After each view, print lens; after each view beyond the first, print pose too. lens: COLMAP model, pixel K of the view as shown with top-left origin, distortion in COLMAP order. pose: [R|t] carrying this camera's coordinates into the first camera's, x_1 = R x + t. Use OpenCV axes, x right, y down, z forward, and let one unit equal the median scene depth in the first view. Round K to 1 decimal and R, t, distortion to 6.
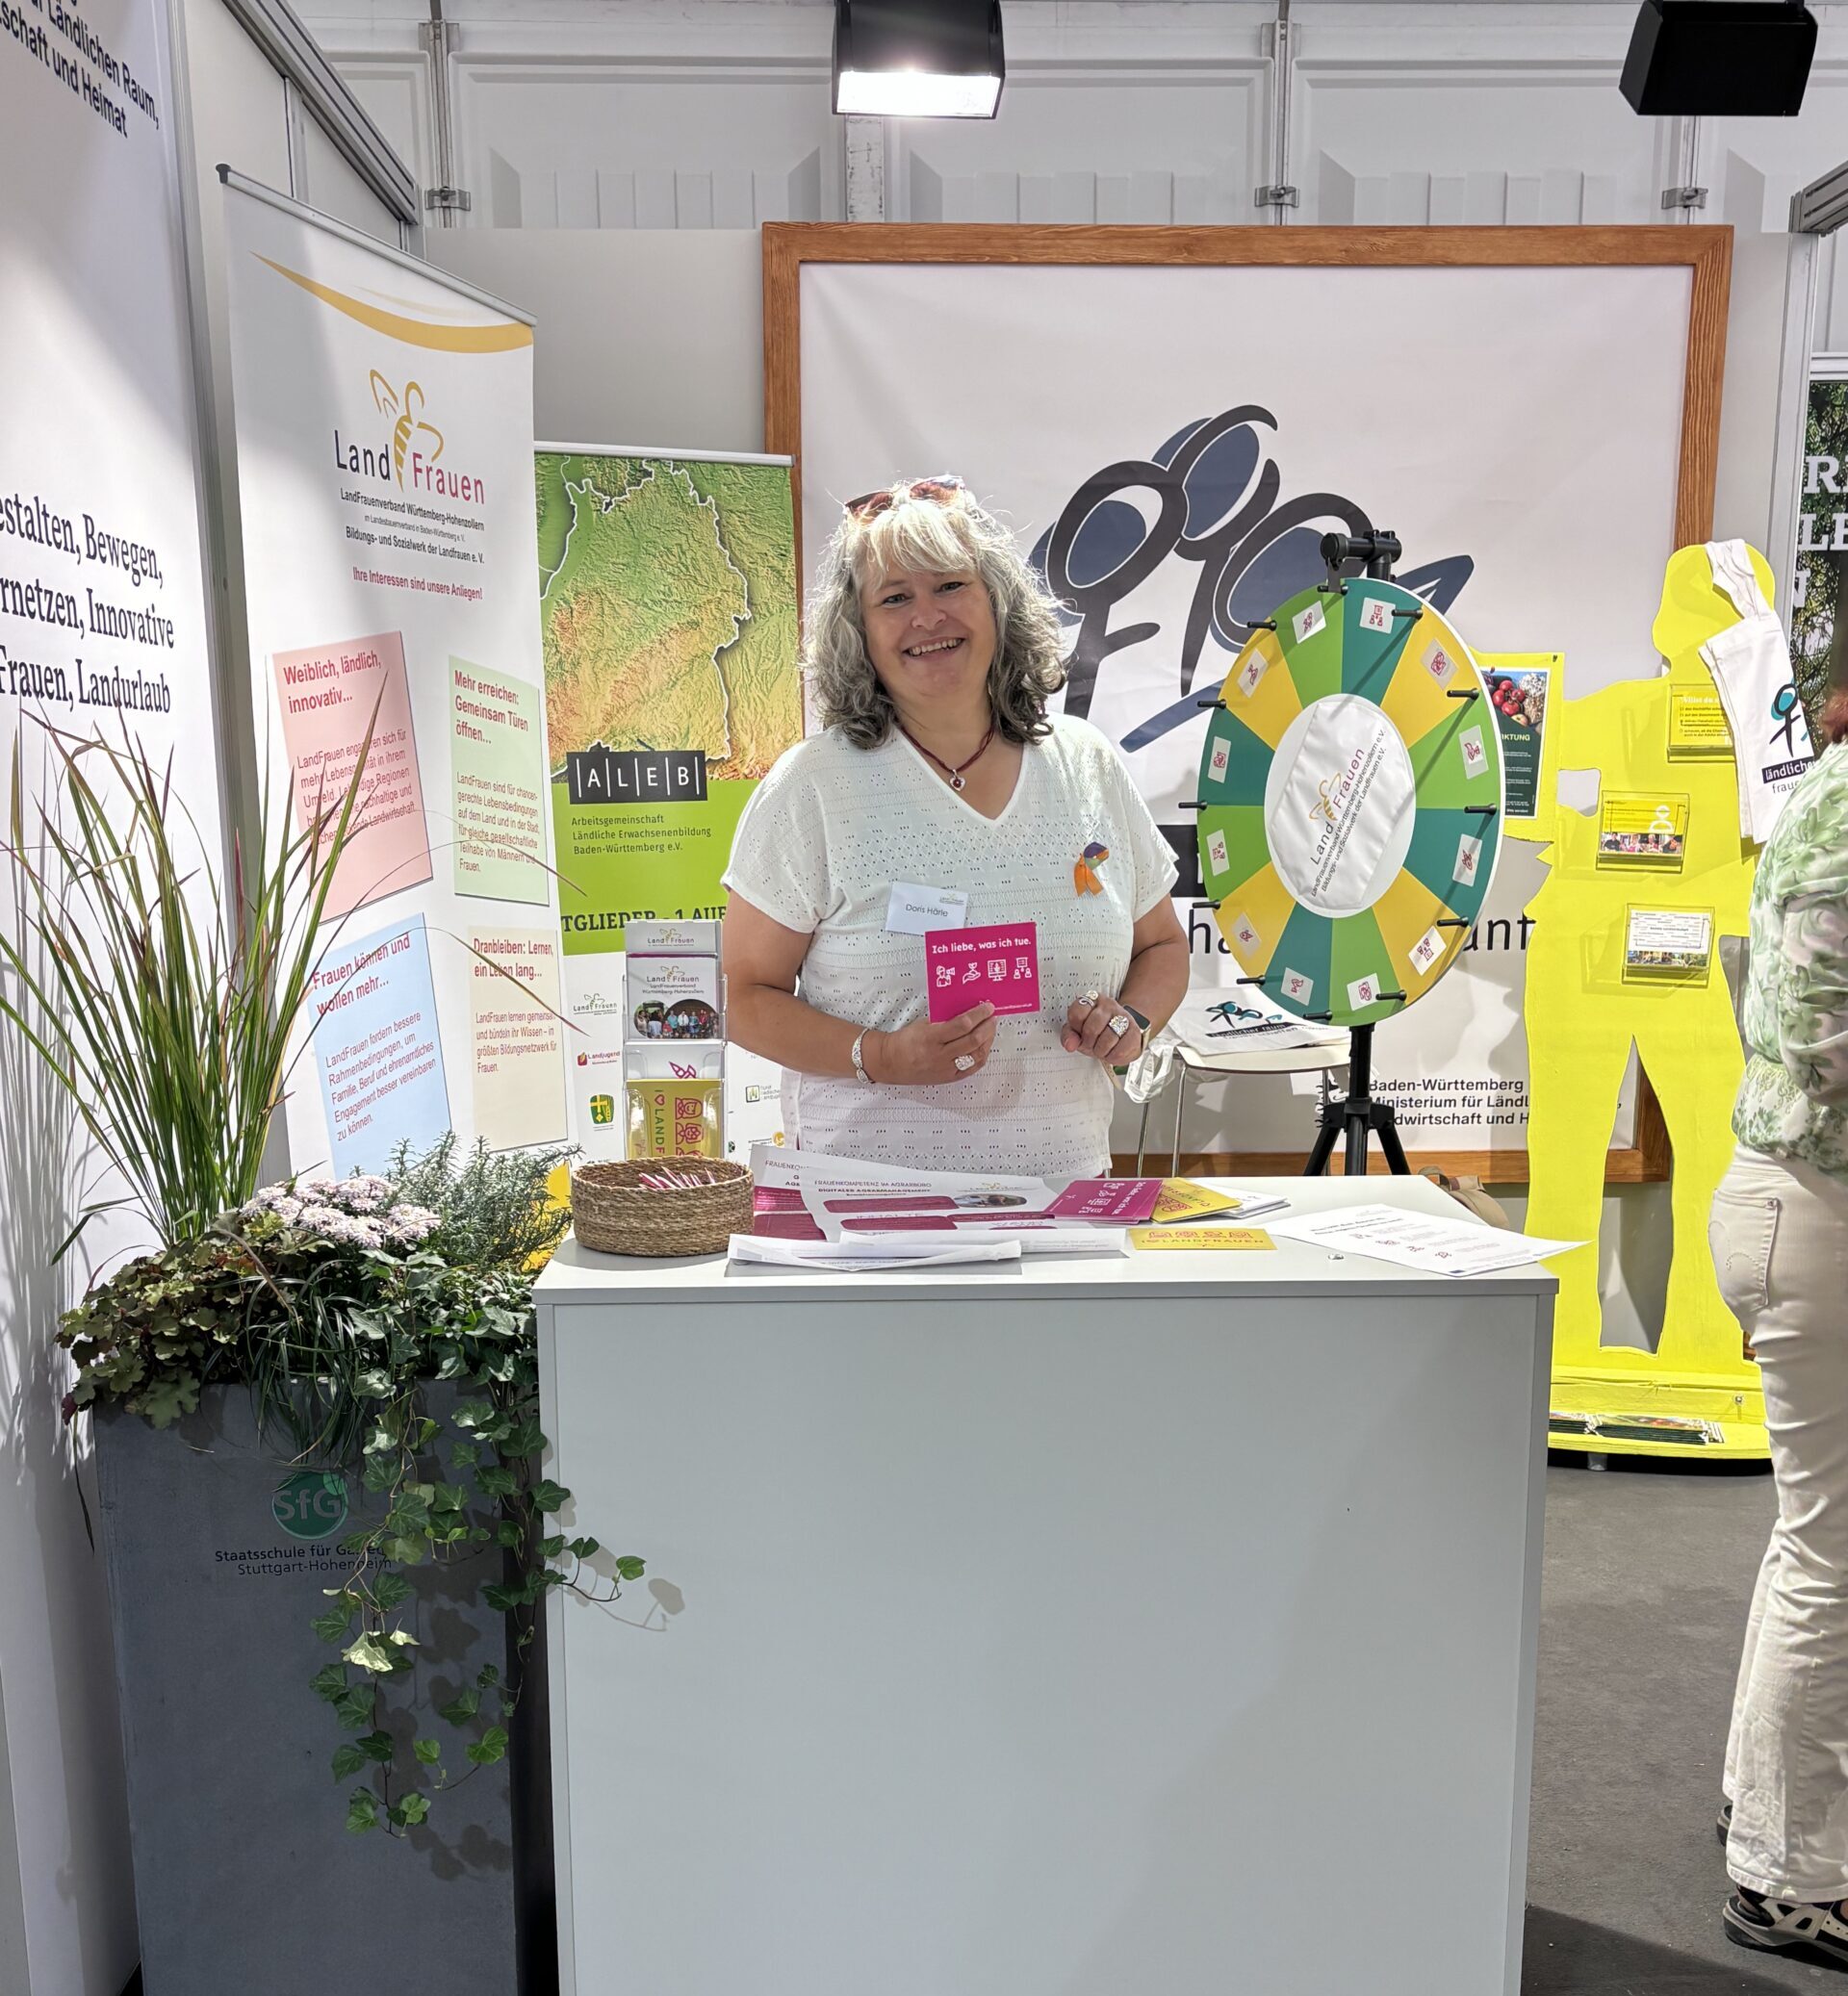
lens RADIAL K [[2316.3, 0, 957.5], [0, 2316.3, 1122.8], [0, 0, 1]] dist [0.104117, 0.000000]
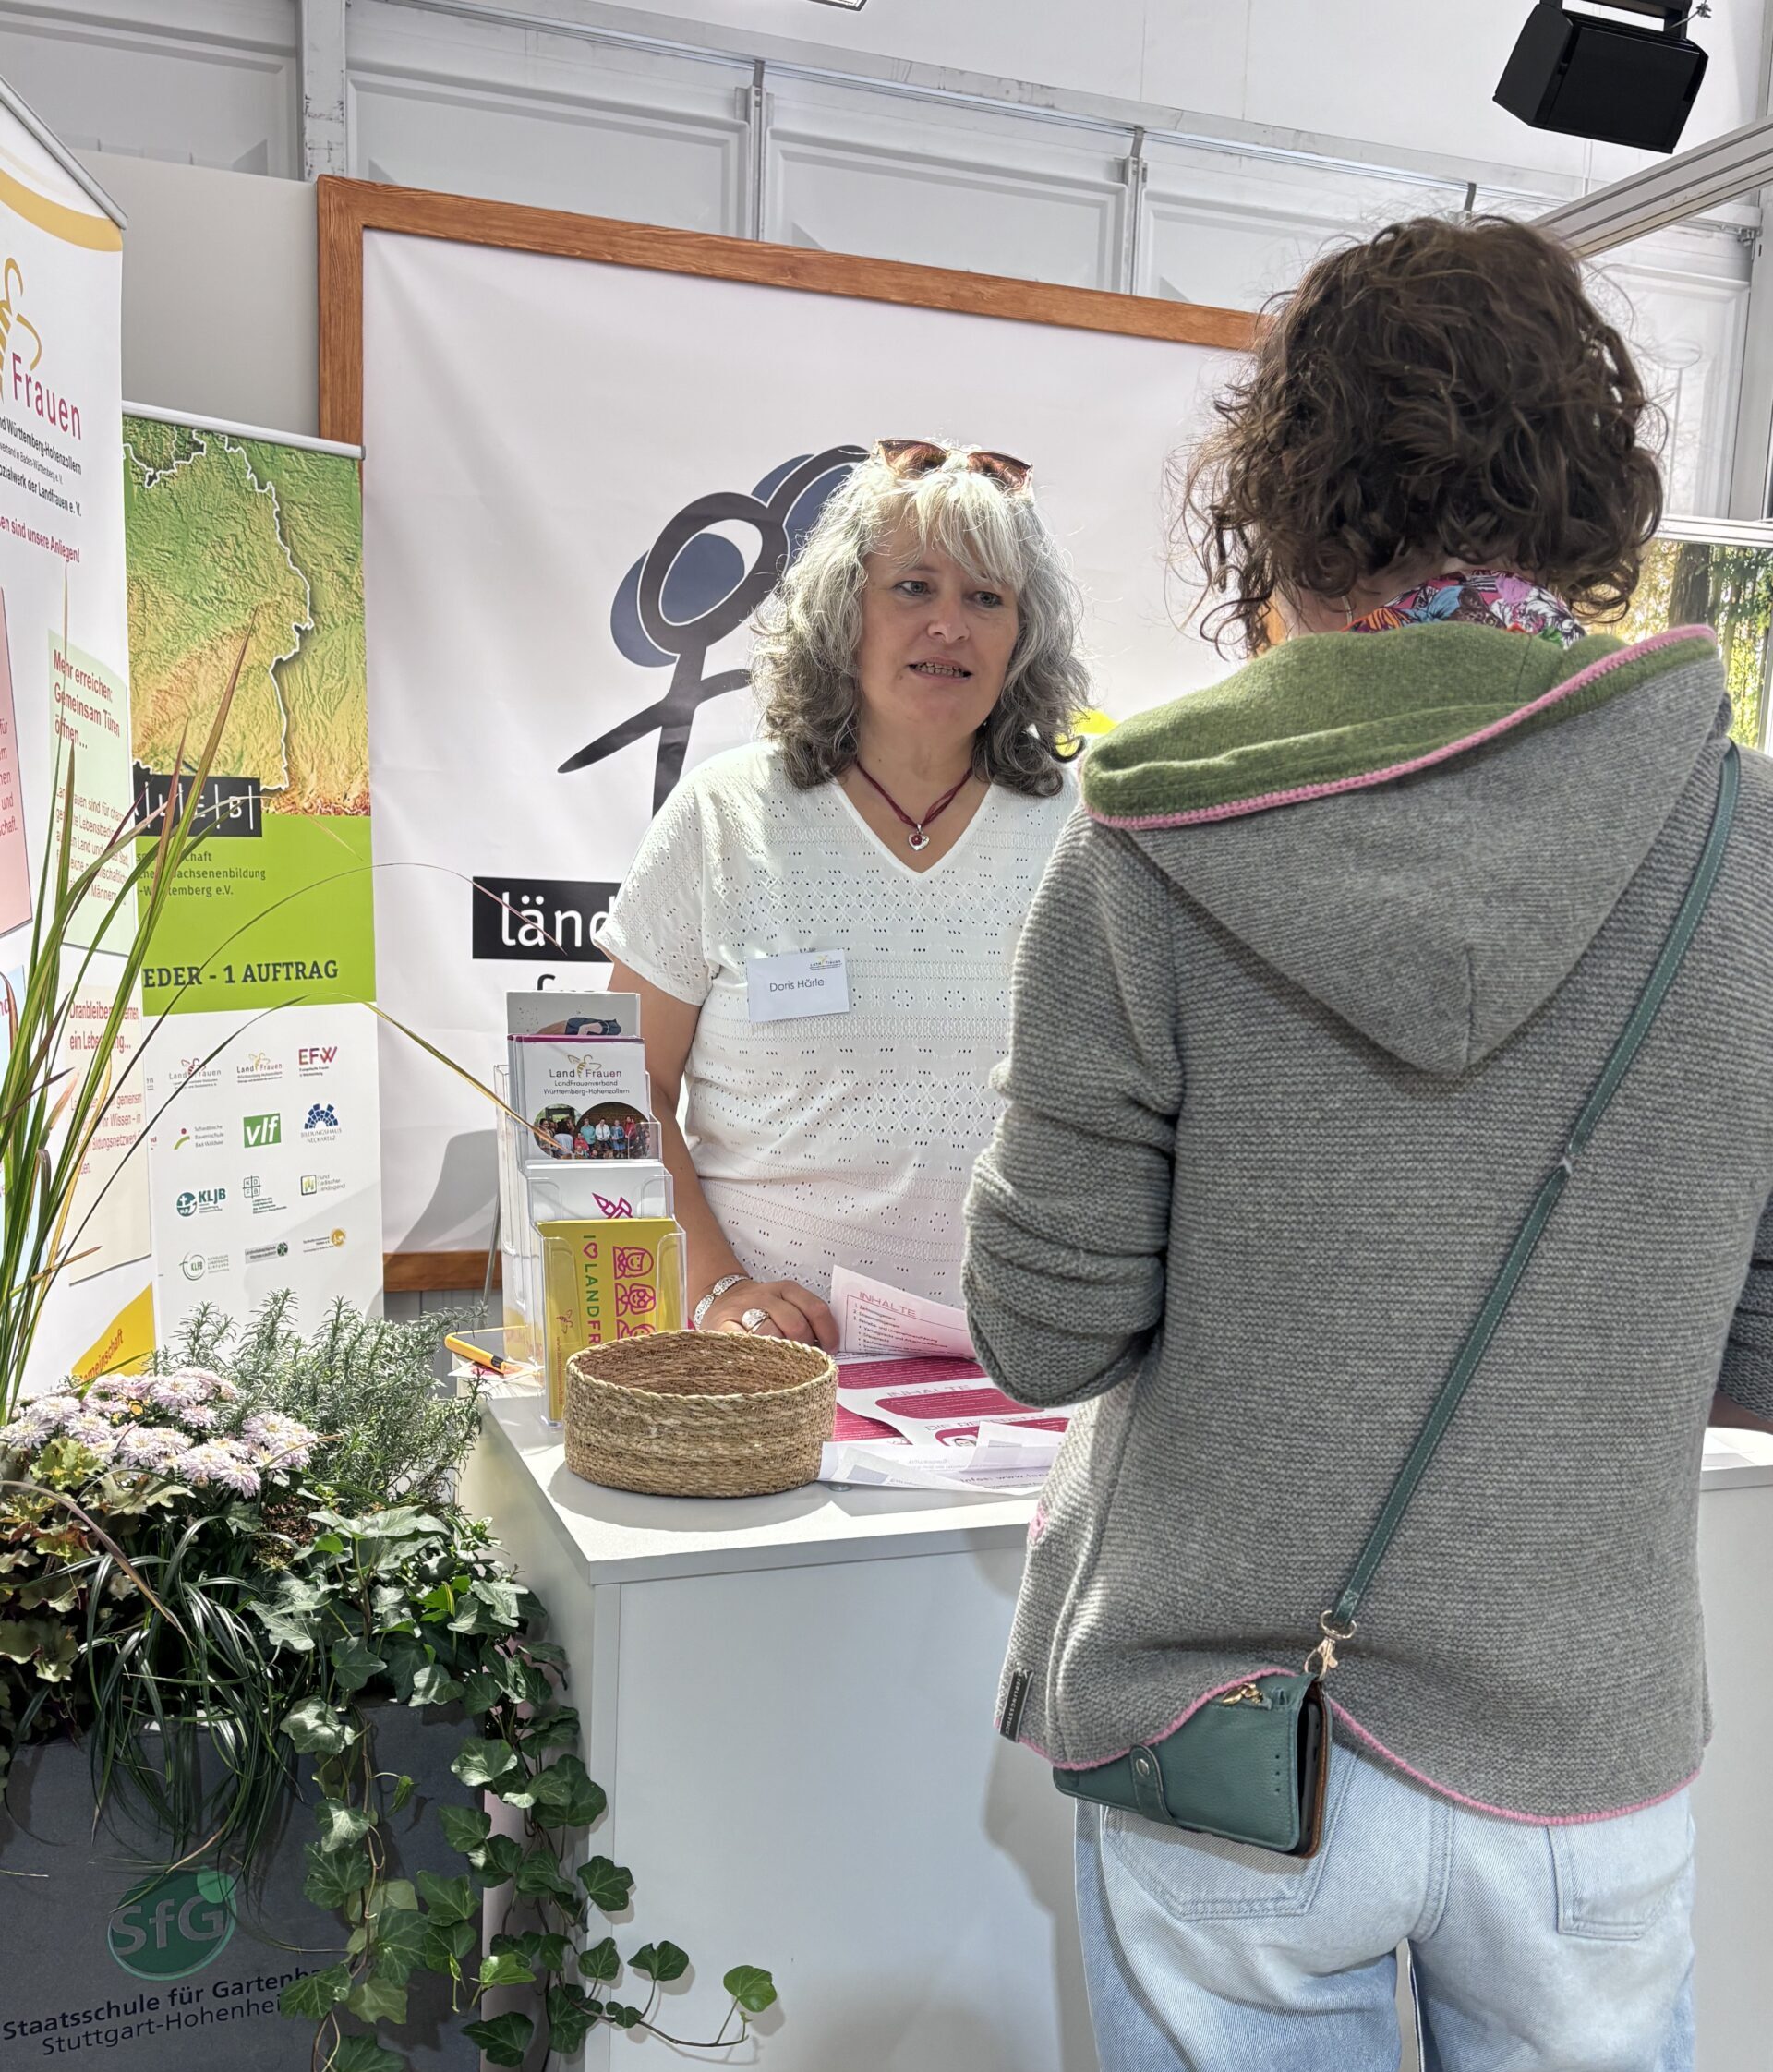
lens RADIAL K [[2133.9, 0, 859.2], [0, 2133.9, 1094.1], [0, 0, 1]] dist [0.099150, 0.000000]
pose [[0.952372, 0.003714, 0.304916, -0.141899], [0.006413, 0.999461, -0.032204, -0.019160], [-0.304871, 0.032626, 0.951834, 0.193530]]
